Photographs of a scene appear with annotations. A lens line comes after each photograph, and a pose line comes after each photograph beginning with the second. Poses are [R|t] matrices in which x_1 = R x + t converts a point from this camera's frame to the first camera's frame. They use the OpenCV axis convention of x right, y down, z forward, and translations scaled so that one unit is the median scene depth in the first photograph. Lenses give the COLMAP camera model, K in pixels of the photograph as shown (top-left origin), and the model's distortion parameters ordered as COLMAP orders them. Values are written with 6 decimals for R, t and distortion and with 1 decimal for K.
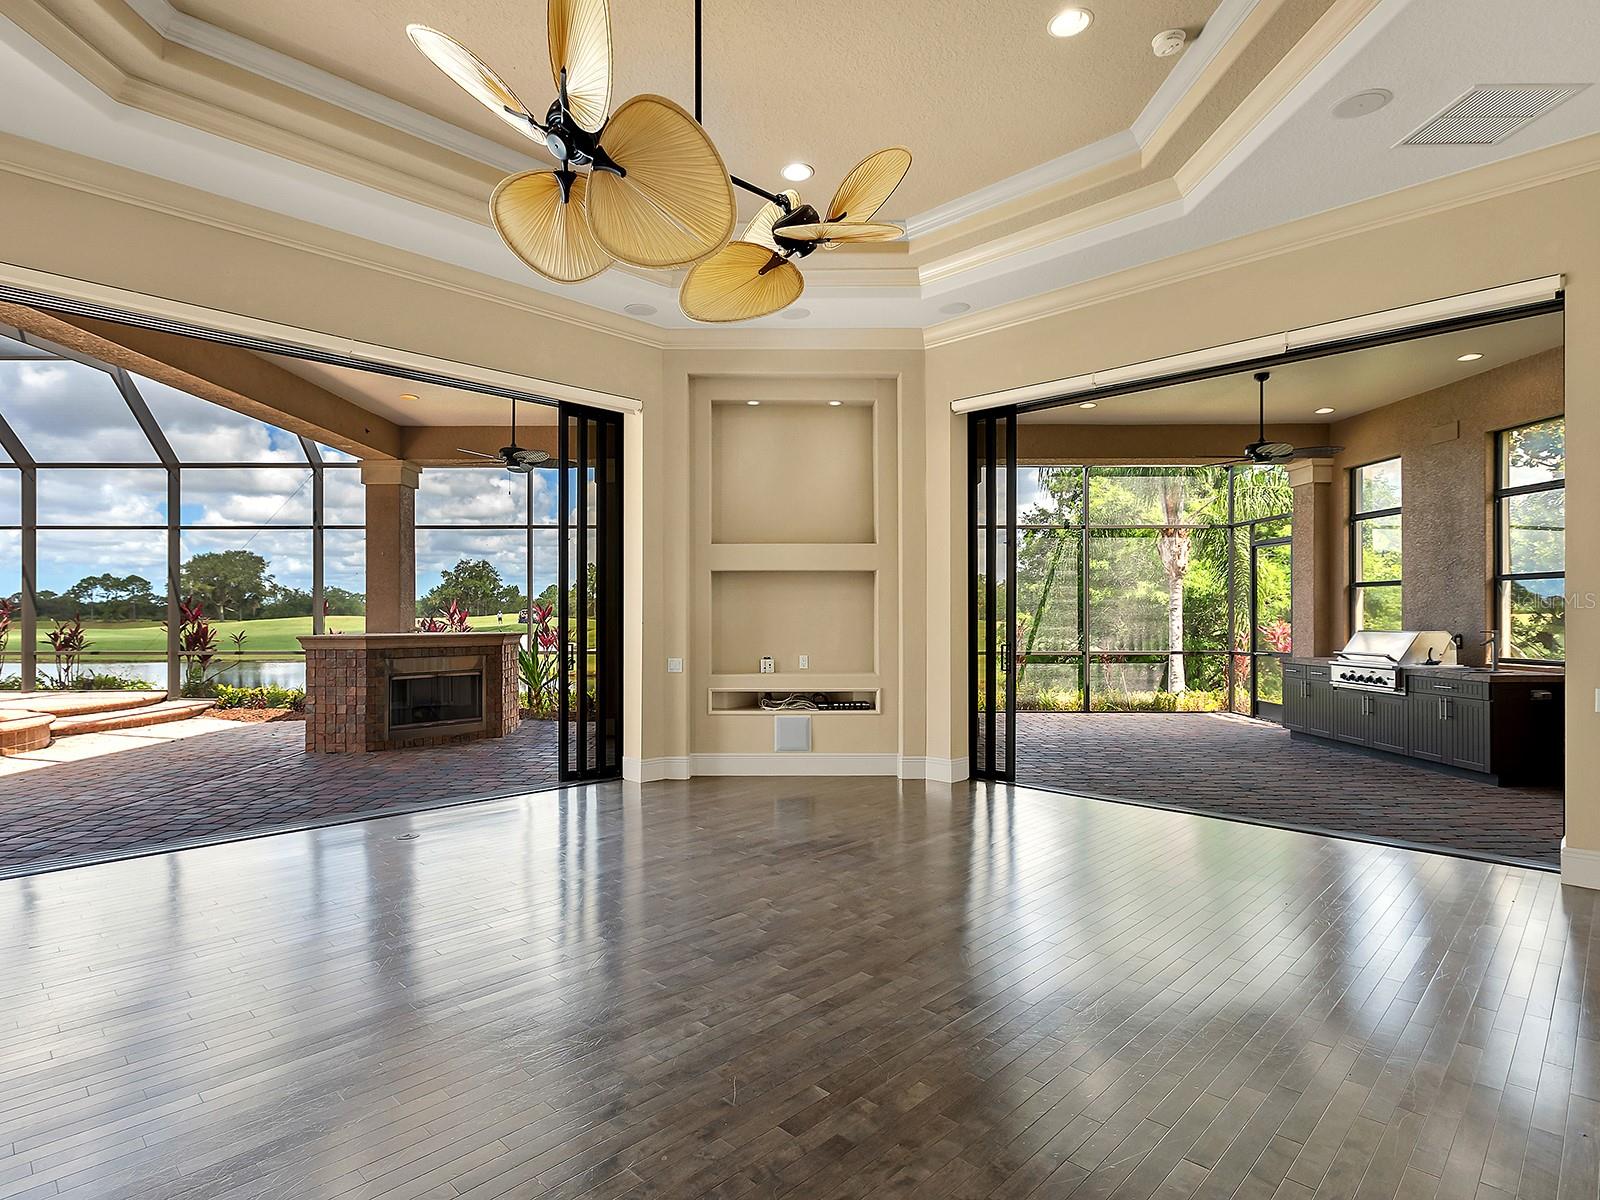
lens RADIAL K [[815.2, 0, 775.5], [0, 815.2, 615.4], [0, 0, 1]] dist [-0.005521, 0.005610]
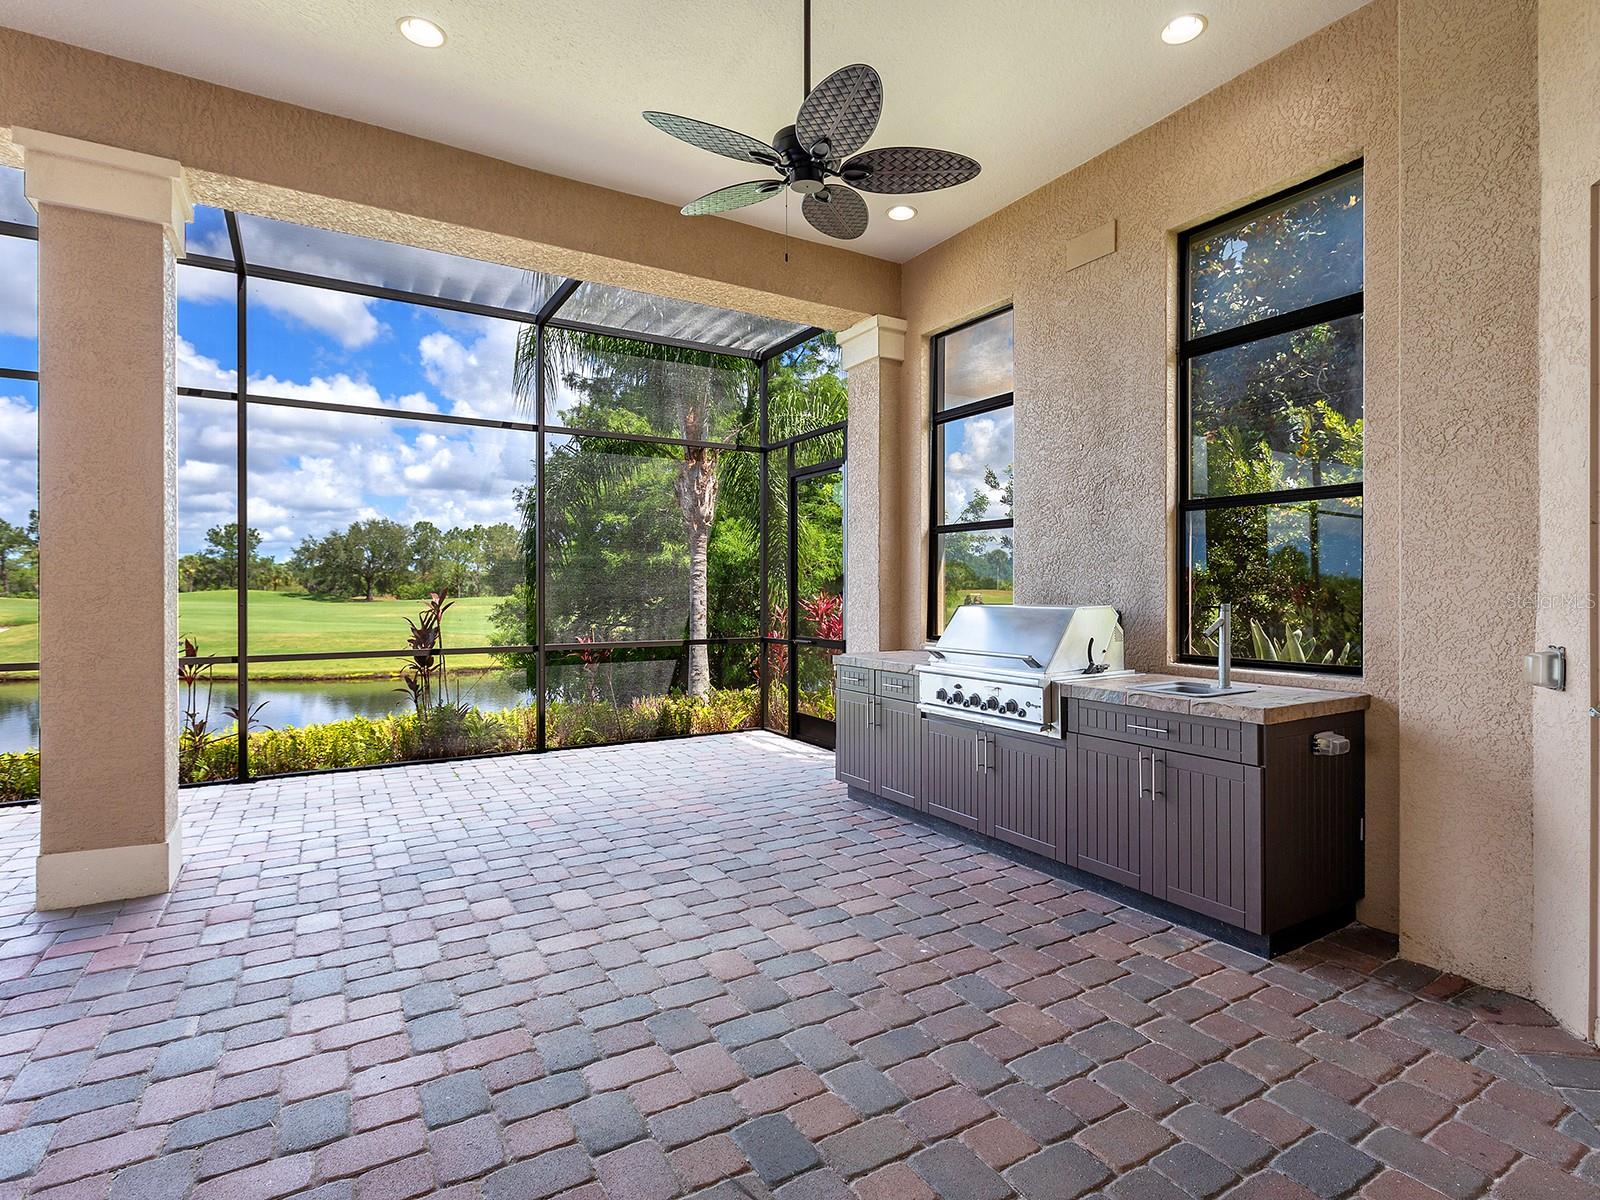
lens RADIAL K [[815.2, 0, 807.1], [0, 815.2, 594.8], [0, 0, 1]] dist [-0.005521, 0.005610]
pose [[0.854546, -0.001231, 0.519374, 0.386217], [-0.000618, 0.999994, 0.003388, 0.010551], [-0.519375, -0.003216, 0.854540, 0.652749]]
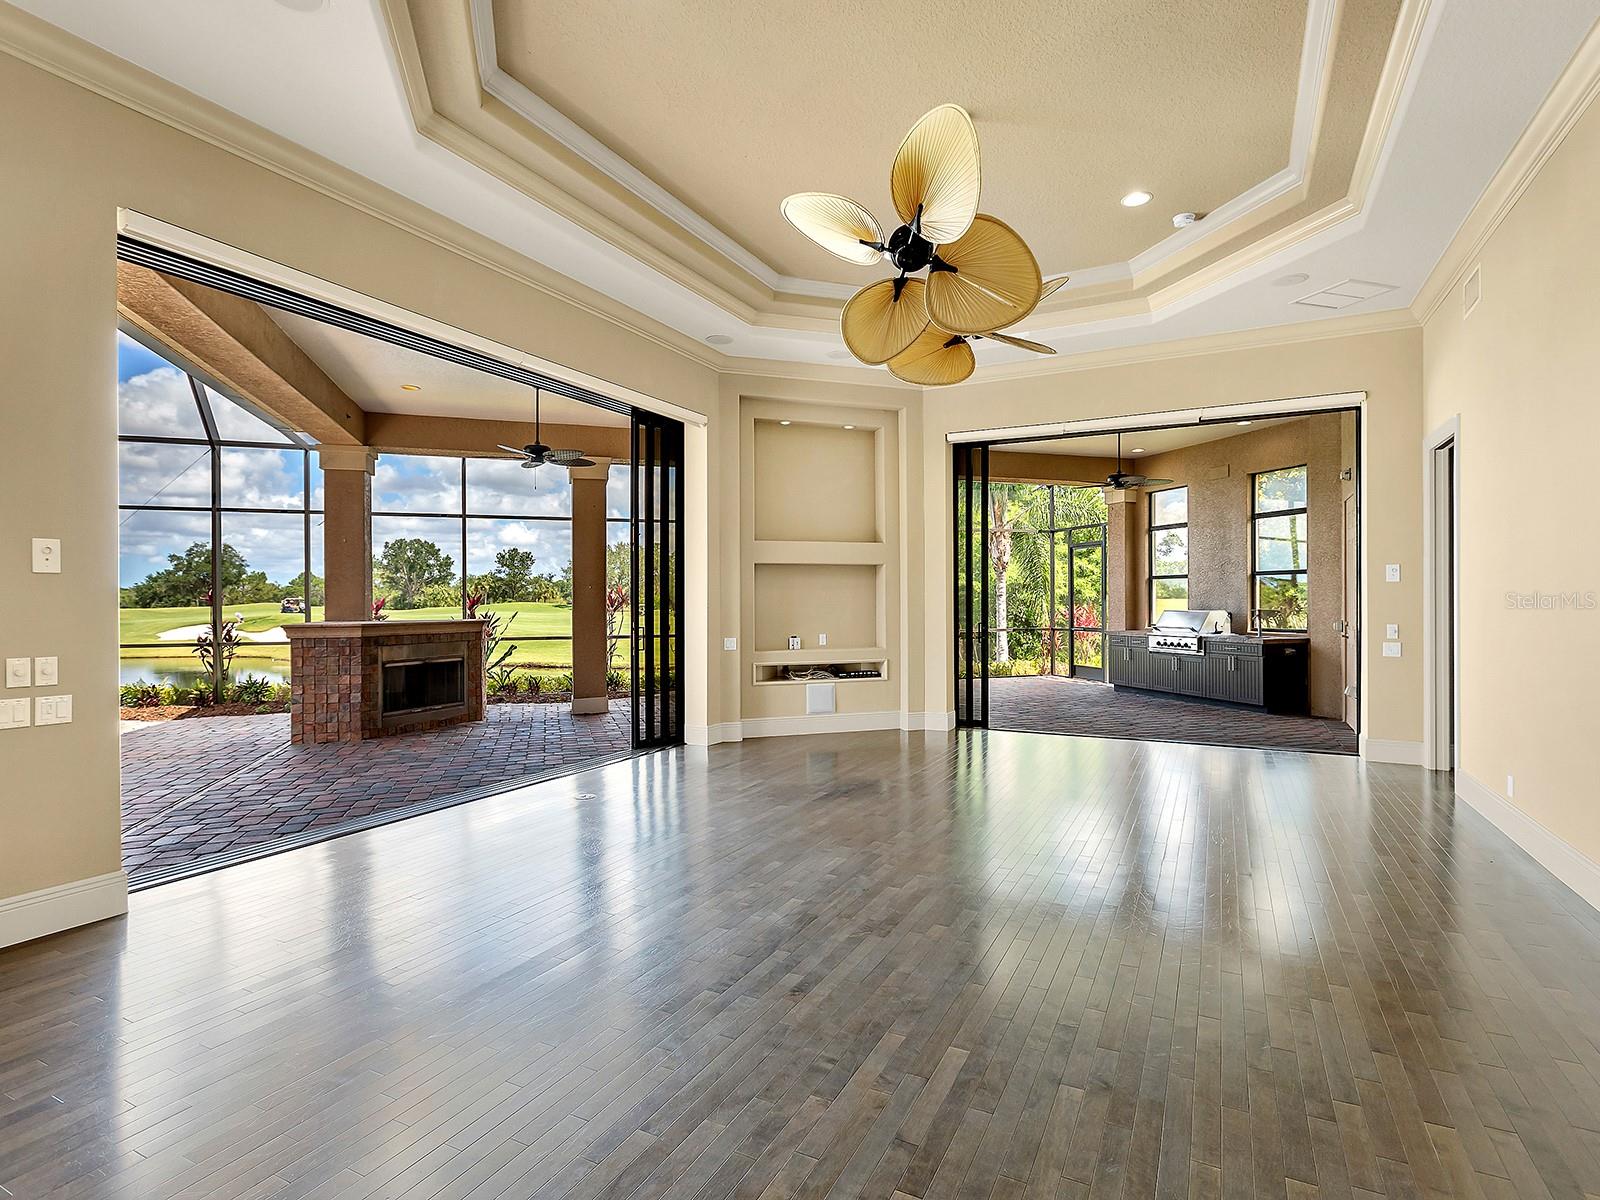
lens RADIAL K [[767.9, 0, 807.3], [0, 767.9, 602.4], [0, 0, 1]] dist [-0.000250, 0.000167]
pose [[0.951102, -0.004595, 0.308844, -0.299218], [0.004683, 0.999989, 0.000458, 0.001377], [-0.308843, 0.001011, 0.951112, -0.066464]]
